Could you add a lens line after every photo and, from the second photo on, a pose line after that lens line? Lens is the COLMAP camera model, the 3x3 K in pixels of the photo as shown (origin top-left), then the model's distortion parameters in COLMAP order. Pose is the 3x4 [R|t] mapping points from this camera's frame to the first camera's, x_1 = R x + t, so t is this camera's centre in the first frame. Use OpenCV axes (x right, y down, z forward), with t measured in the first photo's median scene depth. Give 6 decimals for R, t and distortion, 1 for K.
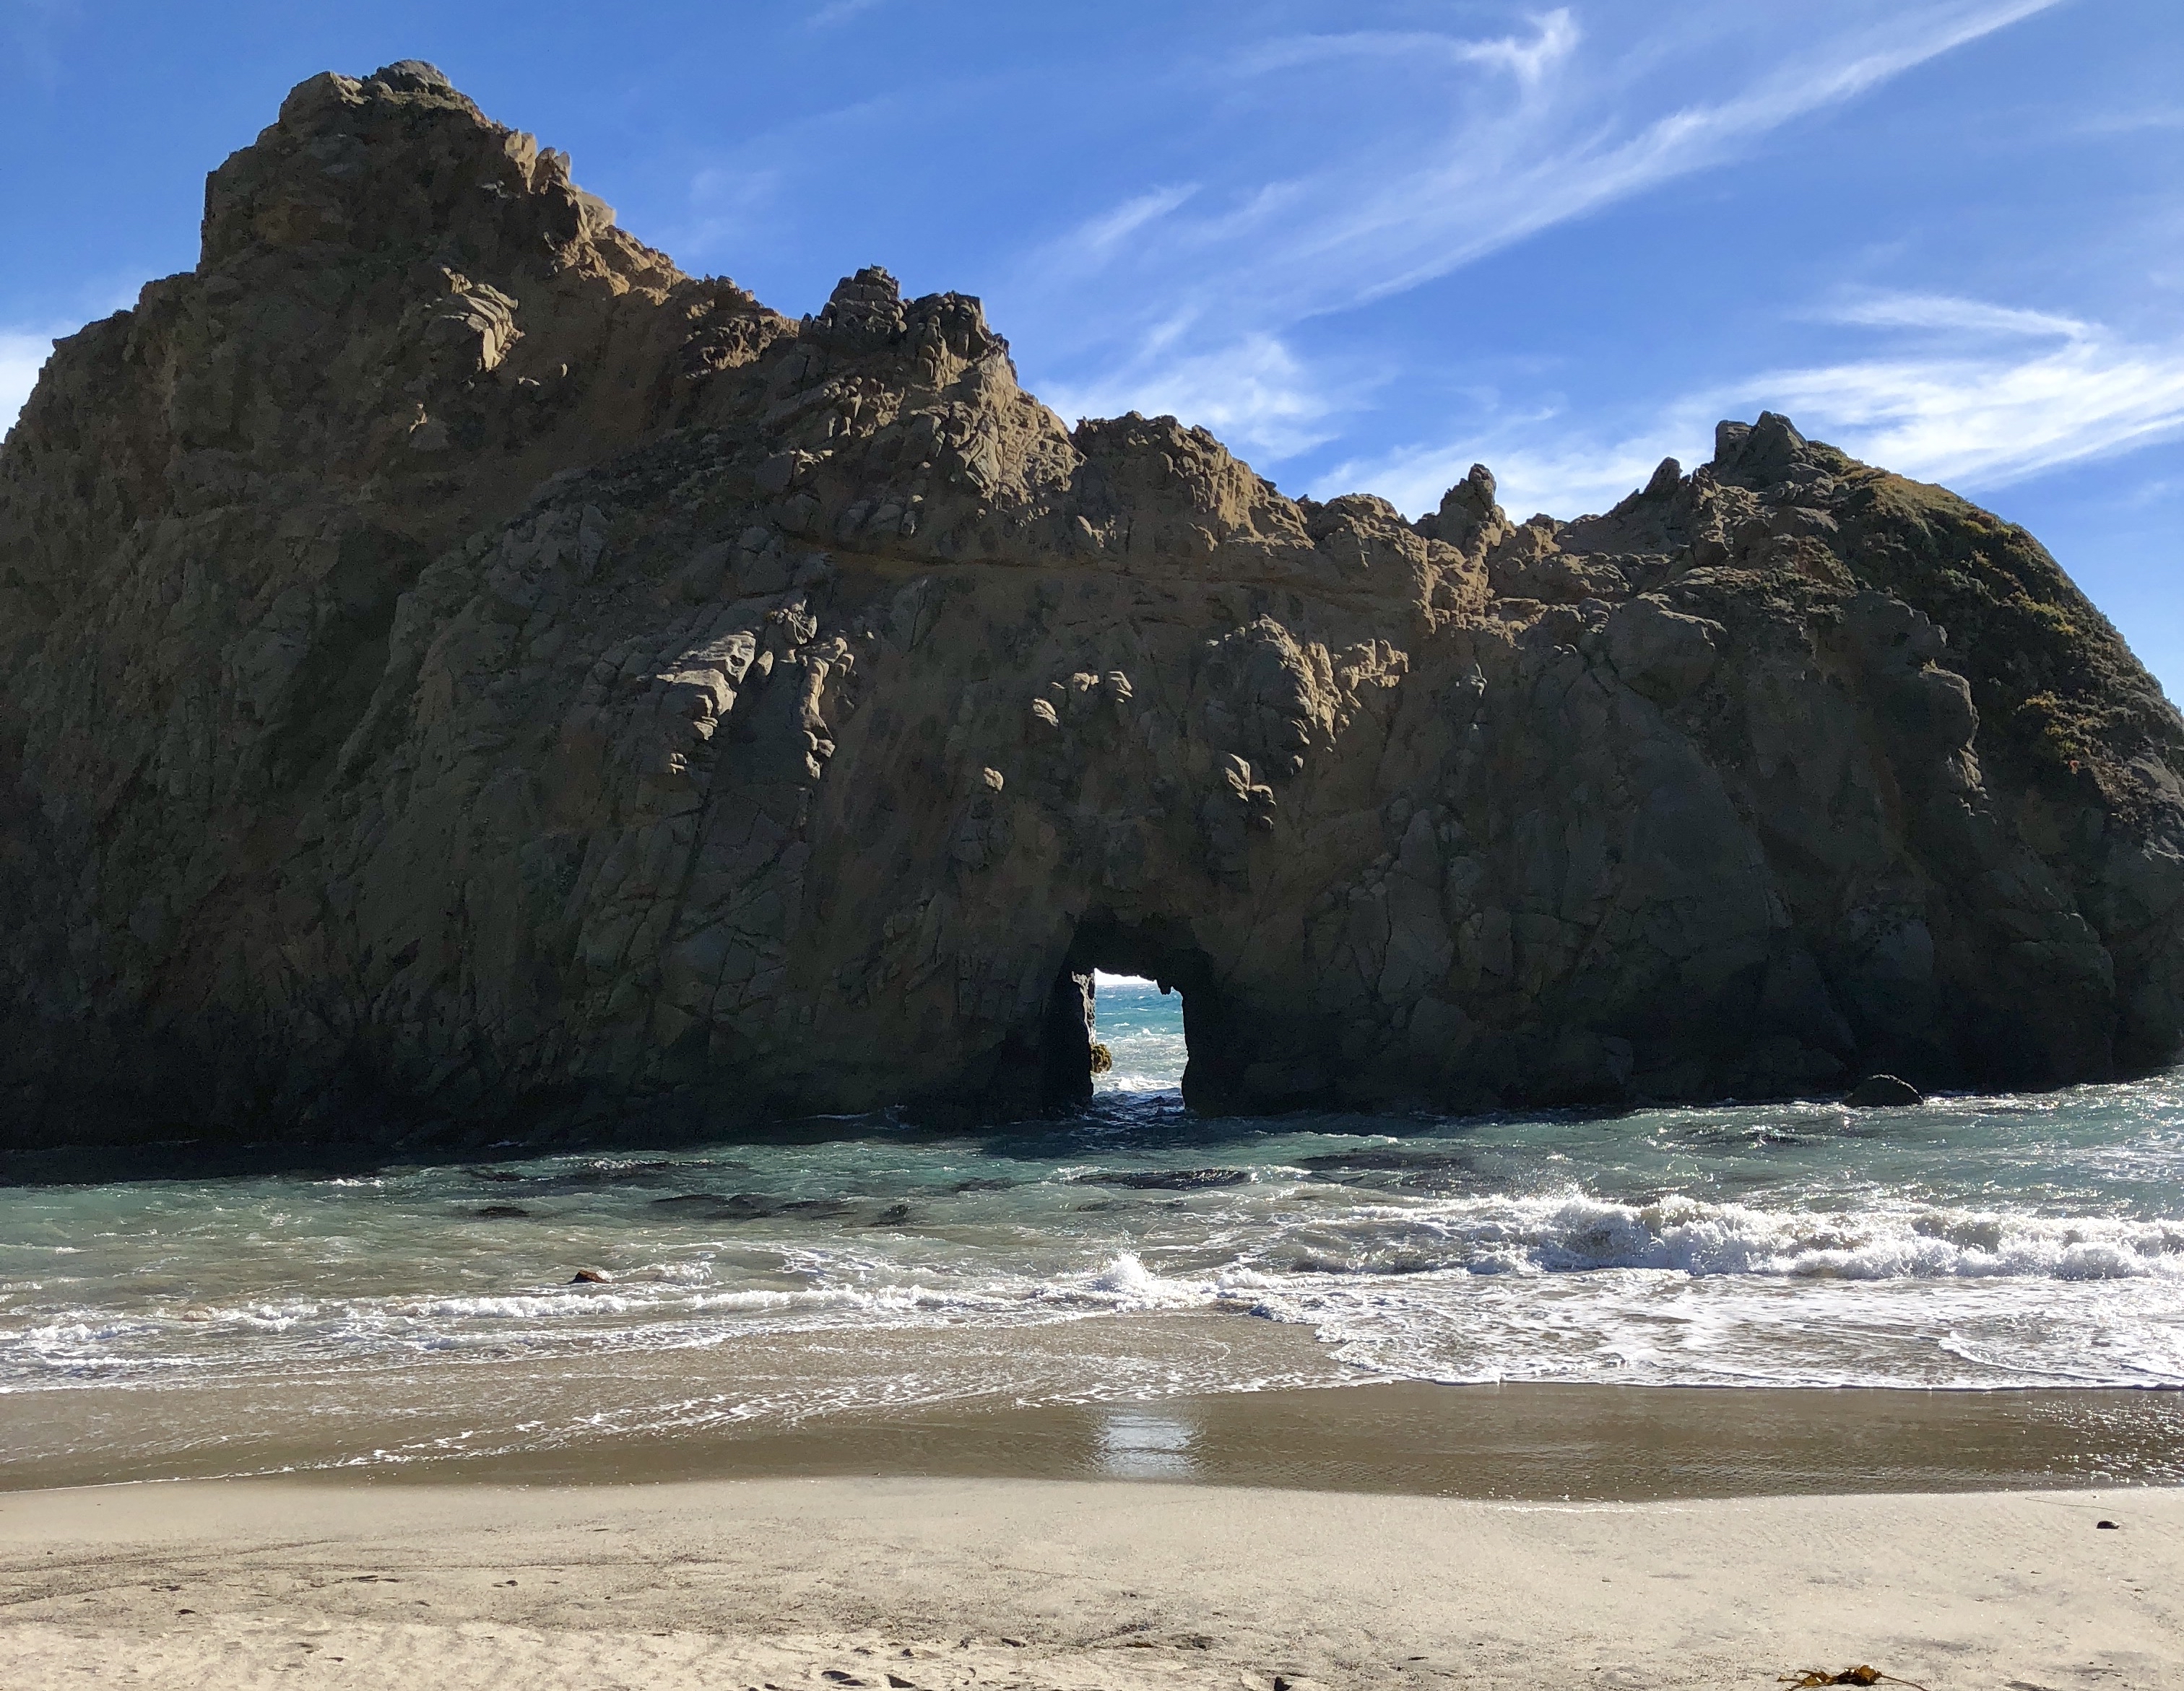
lens RADIAL K [[2418.1, 0, 1091.8], [0, 2418.1, 1196.2], [0, 0, 1]] dist [0.090146, -0.174468]
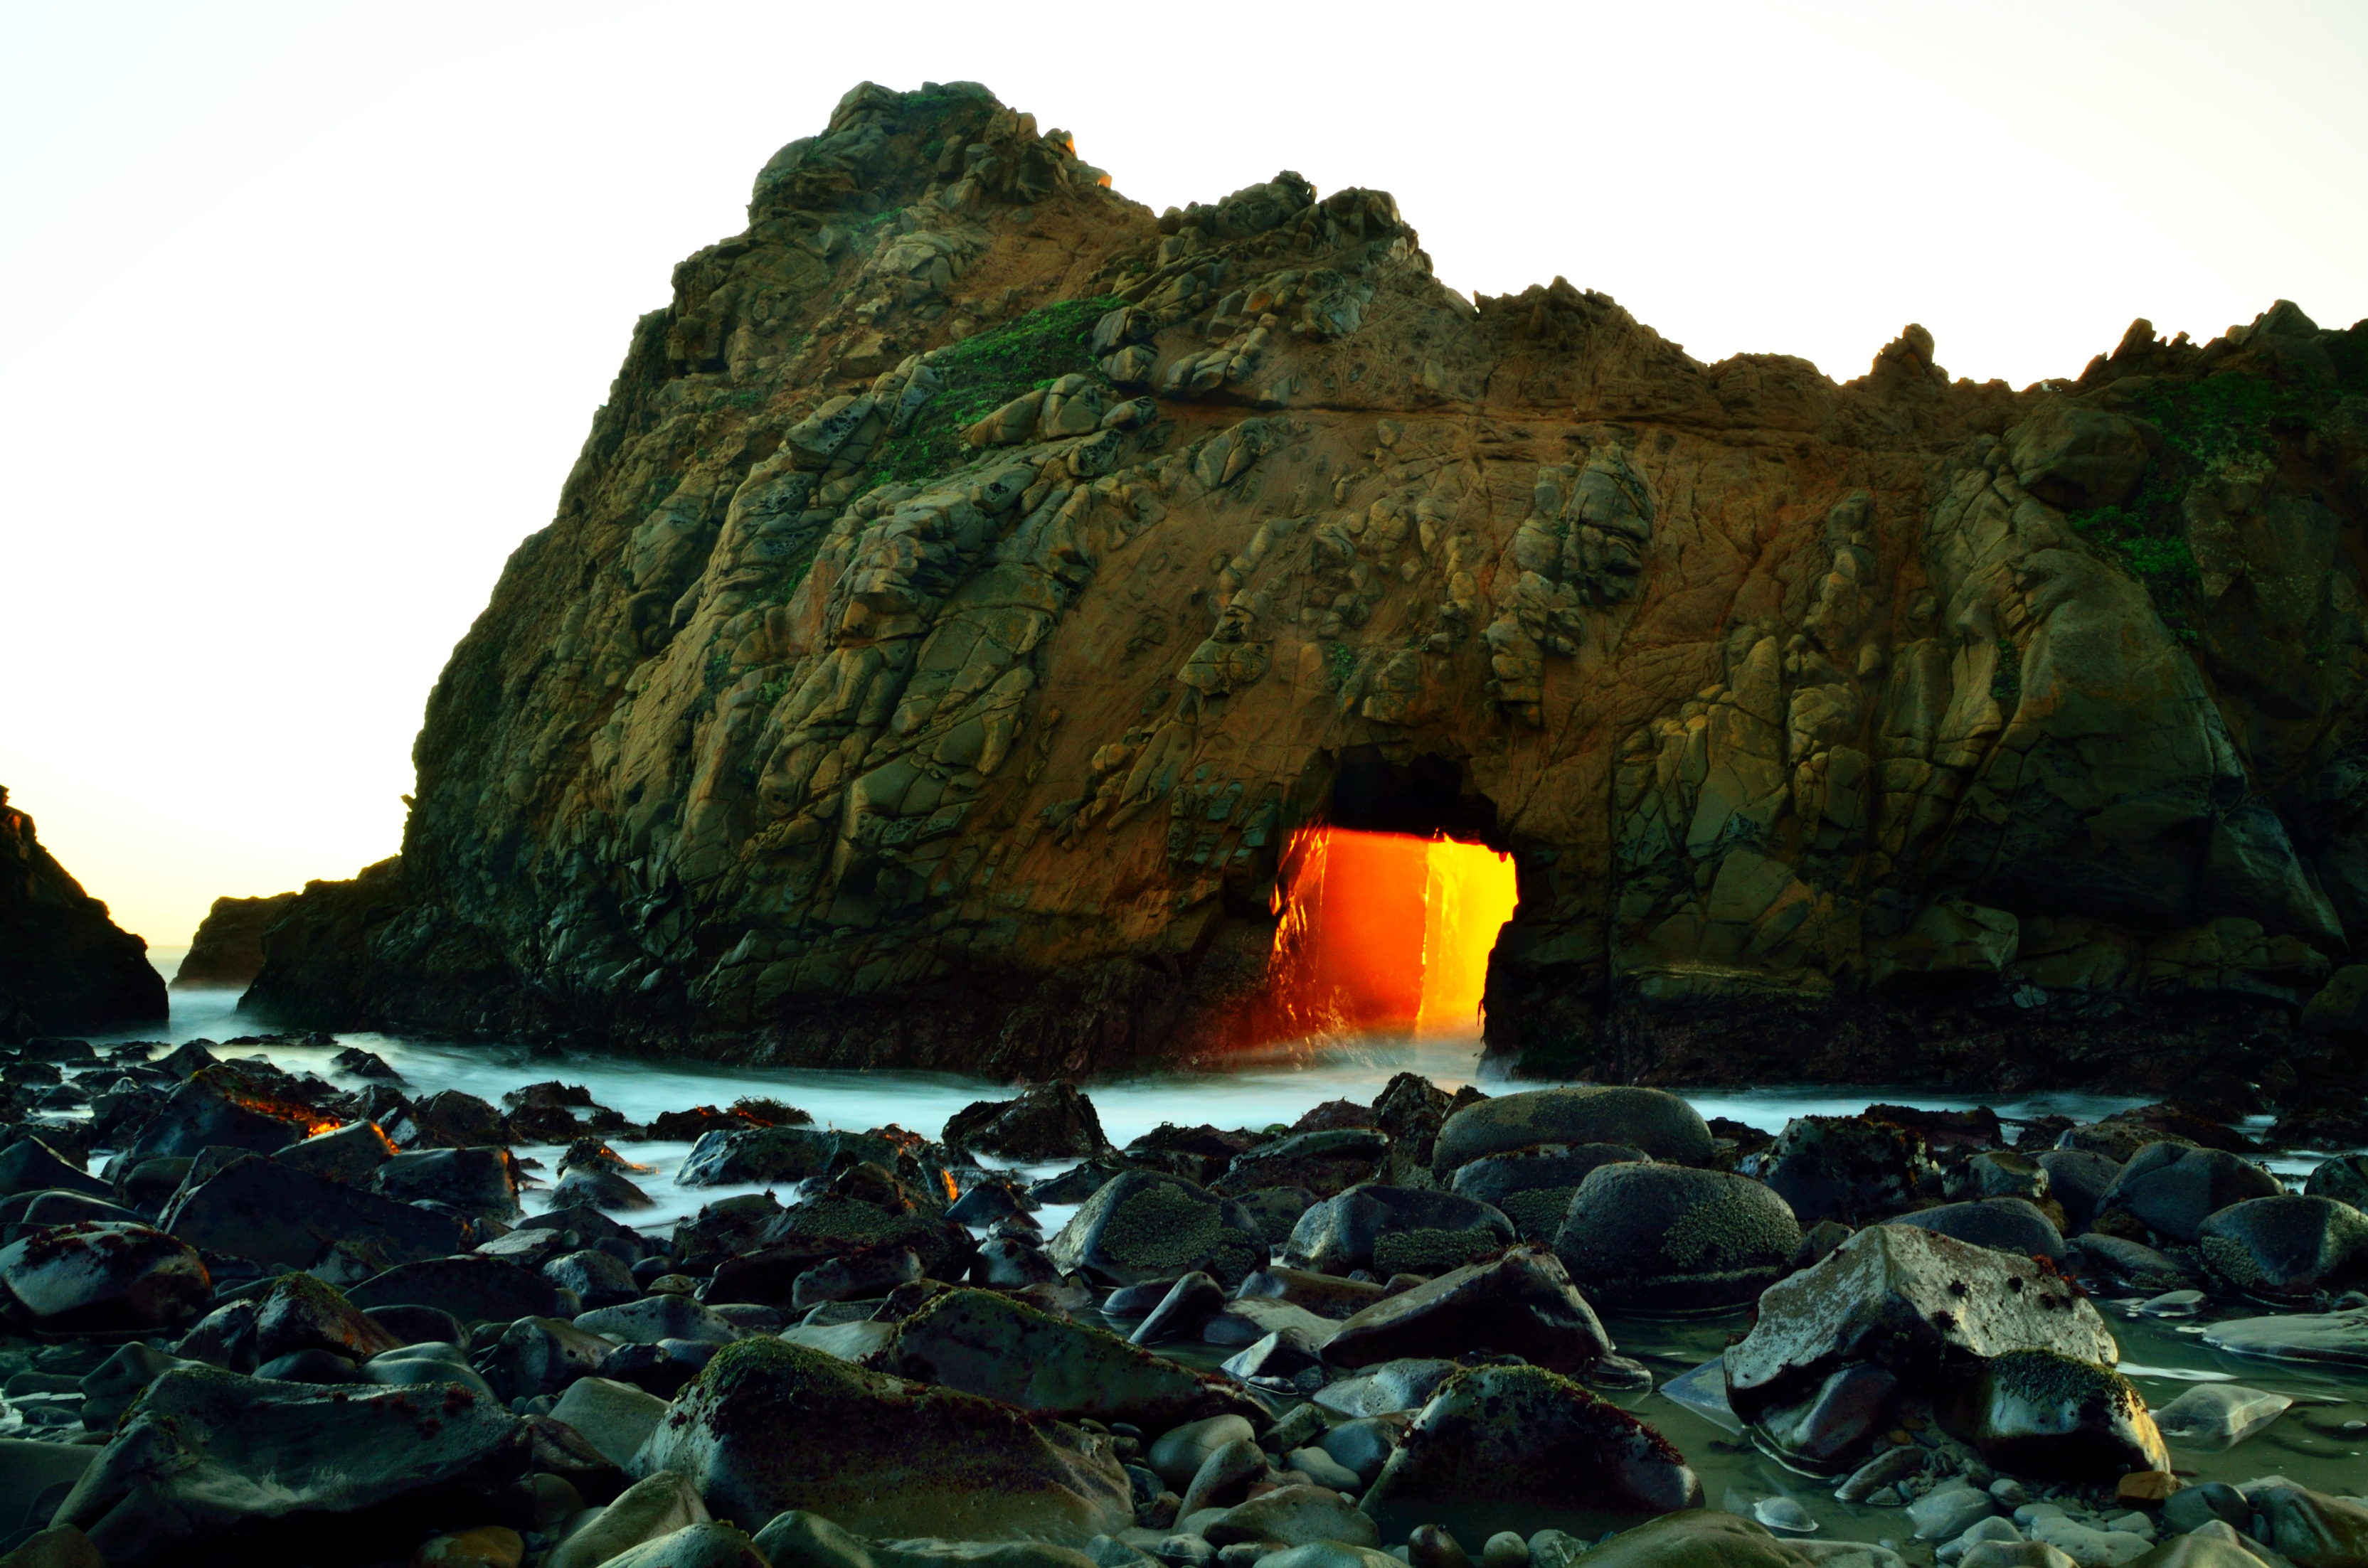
lens RADIAL K [[1922.0, 0, 1184.0], [0, 1922.0, 784.0], [0, 0, 1]] dist [-0.089414, 0.005520]
pose [[0.948858, 0.007187, -0.315622, 0.147122], [-0.060257, 0.985485, -0.158711, 0.005166], [0.309900, 0.169612, 0.935518, 0.326829]]
